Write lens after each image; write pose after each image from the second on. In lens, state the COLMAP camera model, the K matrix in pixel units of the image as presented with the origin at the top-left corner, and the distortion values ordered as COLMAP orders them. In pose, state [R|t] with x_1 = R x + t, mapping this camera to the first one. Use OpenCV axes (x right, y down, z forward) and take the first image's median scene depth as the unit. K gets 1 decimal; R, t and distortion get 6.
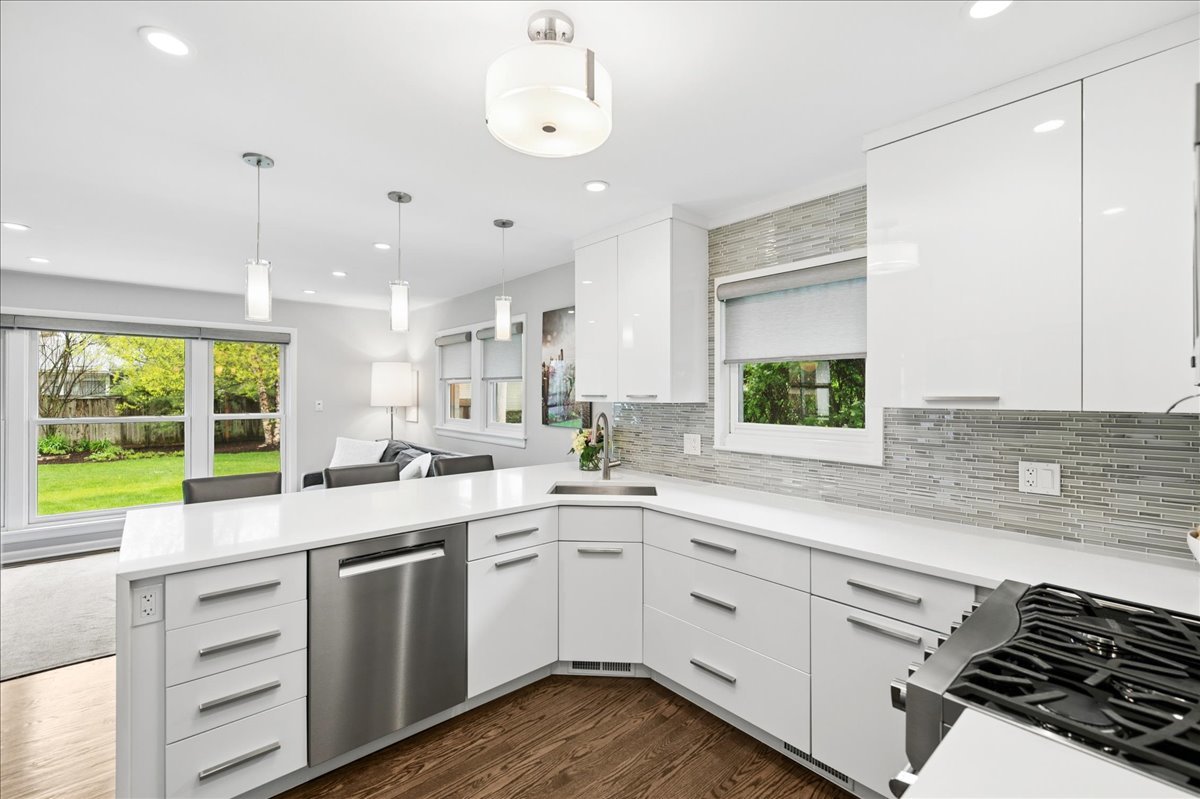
lens RADIAL K [[512.0, 0, 603.4], [0, 512.0, 391.8], [0, 0, 1]] dist [-0.001465, -0.000022]
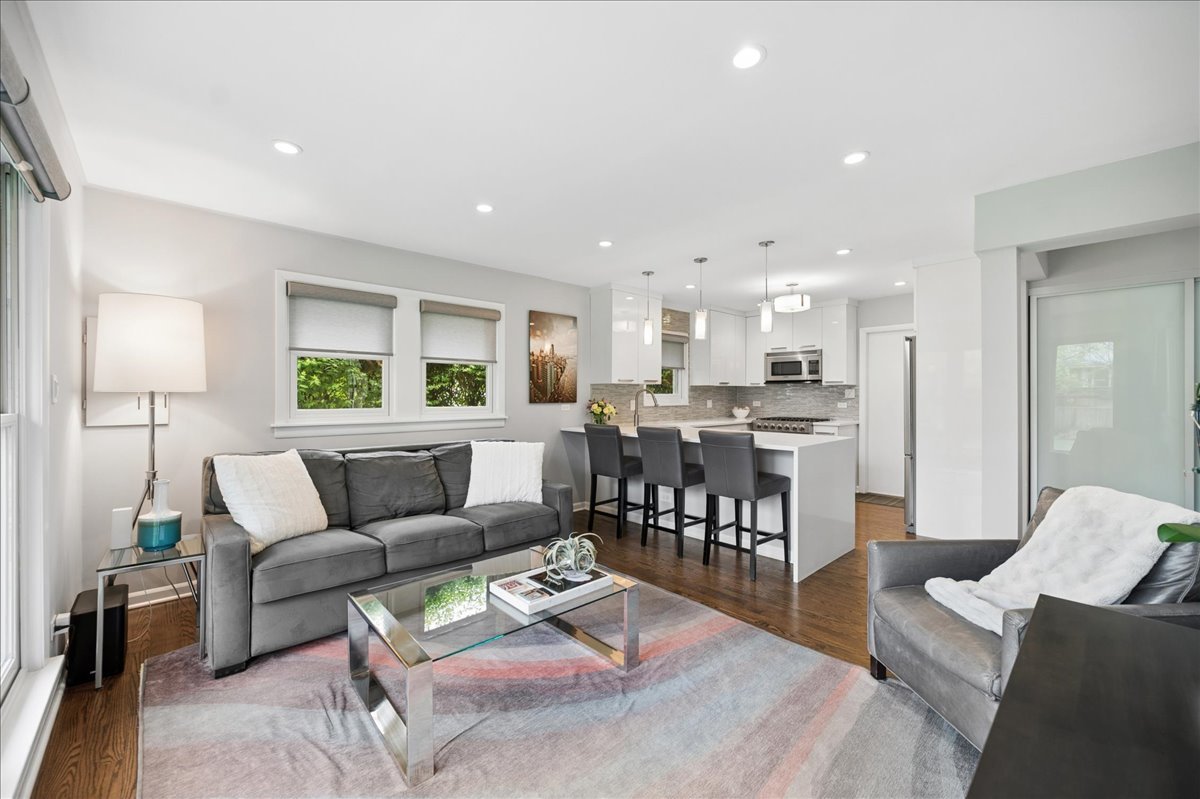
lens RADIAL K [[475.2, 0, 597.9], [0, 475.2, 396.3], [0, 0, 1]] dist [-0.002418, 0.000759]
pose [[-0.028629, -0.006895, 0.999566, -0.990775], [-0.003073, 0.999972, 0.006810, 0.031236], [-0.999585, -0.002877, -0.028649, 0.696174]]
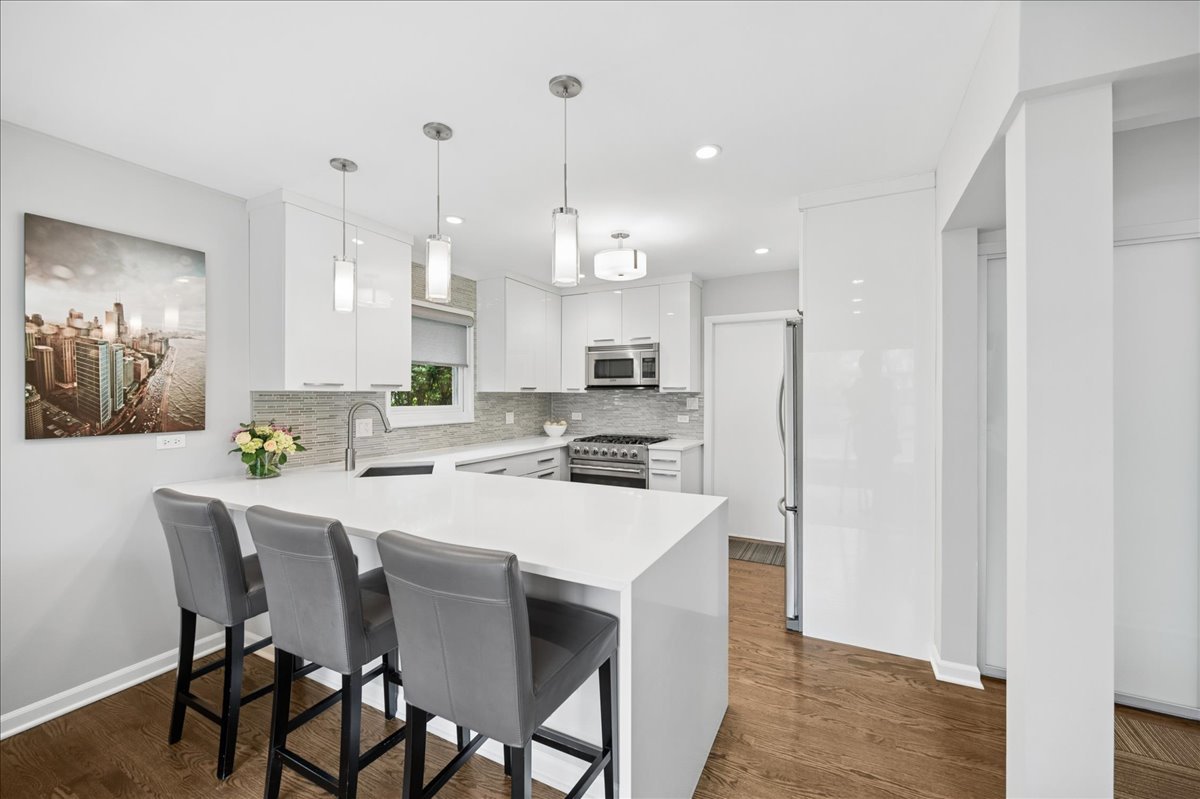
lens RADIAL K [[475.2, 0, 601.4], [0, 475.2, 394.9], [0, 0, 1]] dist [-0.002418, 0.000759]
pose [[-0.363844, -0.004153, 0.931451, -0.595477], [-0.004965, 0.999985, 0.002519, 0.013228], [-0.931447, -0.003708, -0.363859, 0.518486]]
